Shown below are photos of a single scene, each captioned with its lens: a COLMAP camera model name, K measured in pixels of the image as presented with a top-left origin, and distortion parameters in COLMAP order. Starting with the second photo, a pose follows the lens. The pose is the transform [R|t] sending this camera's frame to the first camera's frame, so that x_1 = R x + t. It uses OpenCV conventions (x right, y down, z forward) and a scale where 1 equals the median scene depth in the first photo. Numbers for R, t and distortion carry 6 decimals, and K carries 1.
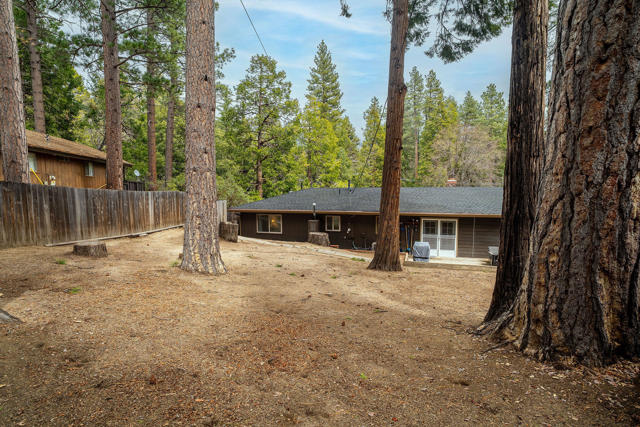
lens RADIAL K [[297.2, 0, 318.7], [0, 297.2, 215.8], [0, 0, 1]] dist [-0.047367, 0.009258]
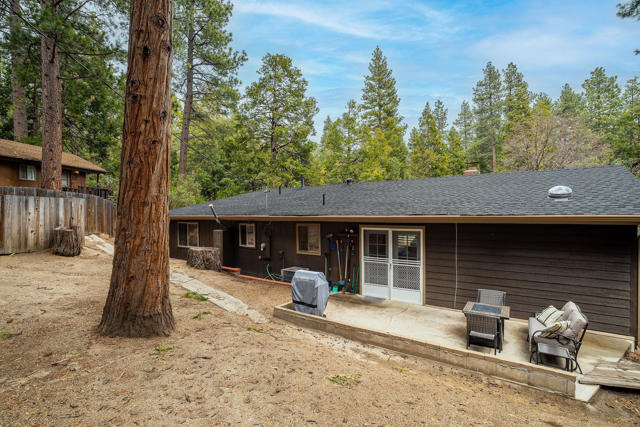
lens RADIAL K [[297.2, 0, 318.7], [0, 297.2, 215.0], [0, 0, 1]] dist [-0.047367, 0.009258]
pose [[0.961757, -0.001359, -0.273899, 0.183626], [-0.018512, 0.997379, -0.069952, 0.011410], [0.273276, 0.072347, 0.959211, 0.195861]]
